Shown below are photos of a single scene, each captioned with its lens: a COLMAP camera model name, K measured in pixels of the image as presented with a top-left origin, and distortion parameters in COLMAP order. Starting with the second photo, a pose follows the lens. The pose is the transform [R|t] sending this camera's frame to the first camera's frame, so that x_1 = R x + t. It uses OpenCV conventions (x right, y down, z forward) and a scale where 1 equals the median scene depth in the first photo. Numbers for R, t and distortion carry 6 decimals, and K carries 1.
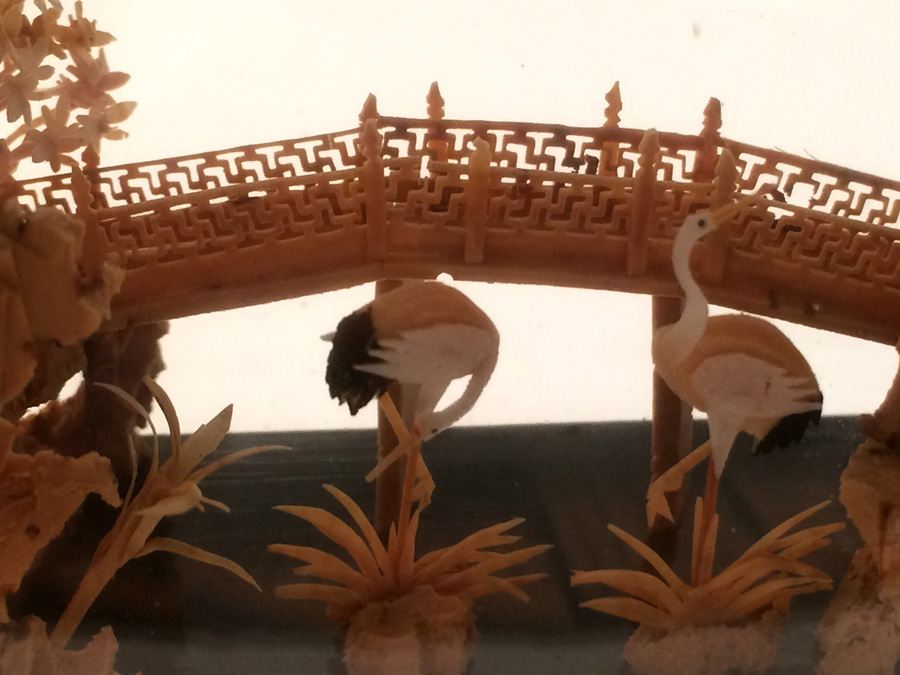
lens RADIAL K [[1799.0, 0, 450.0], [0, 1799.0, 337.5], [0, 0, 1]] dist [0.015875, 0.224782]
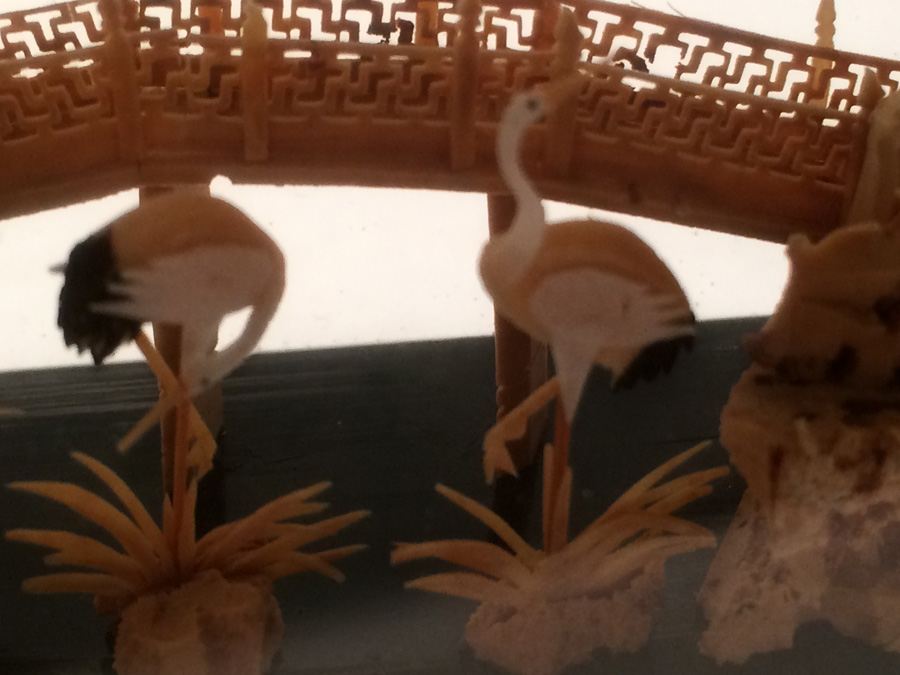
lens RADIAL K [[1799.0, 0, 450.0], [0, 1799.0, 337.5], [0, 0, 1]] dist [0.015875, 0.224782]
pose [[0.997693, -0.041928, 0.053393, 0.050854], [0.037985, 0.996621, 0.072833, -0.018081], [-0.056266, -0.070637, 0.995914, 0.195051]]
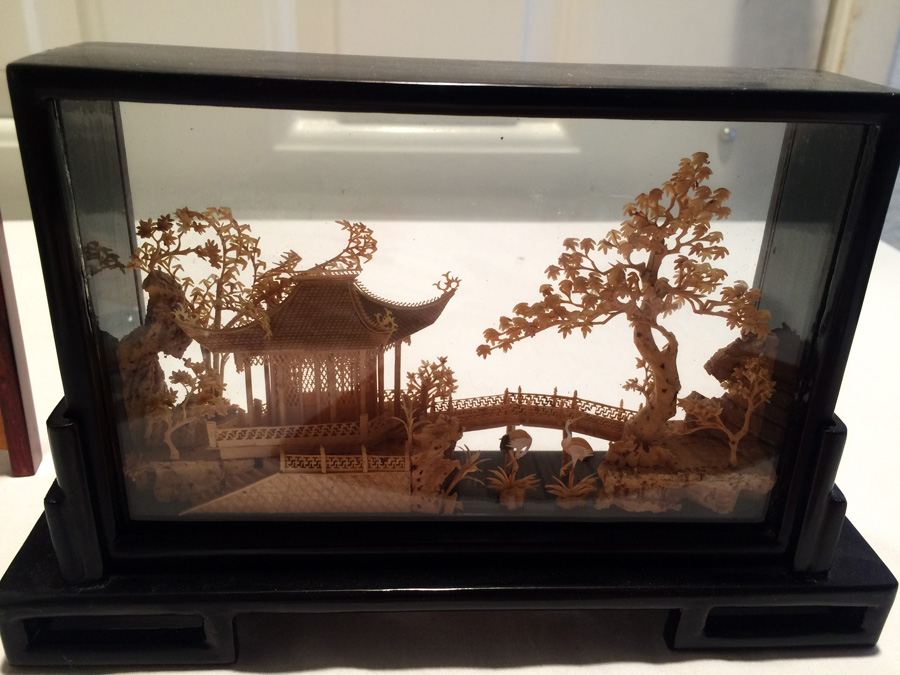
lens RADIAL K [[789.3, 0, 450.0], [0, 789.3, 337.5], [0, 0, 1]] dist [0.076741, -0.138831]
pose [[0.998008, 0.024472, -0.058144, -0.077543], [-0.027080, 0.998642, -0.044503, -0.171534], [0.056976, 0.045989, 0.997316, -1.213784]]
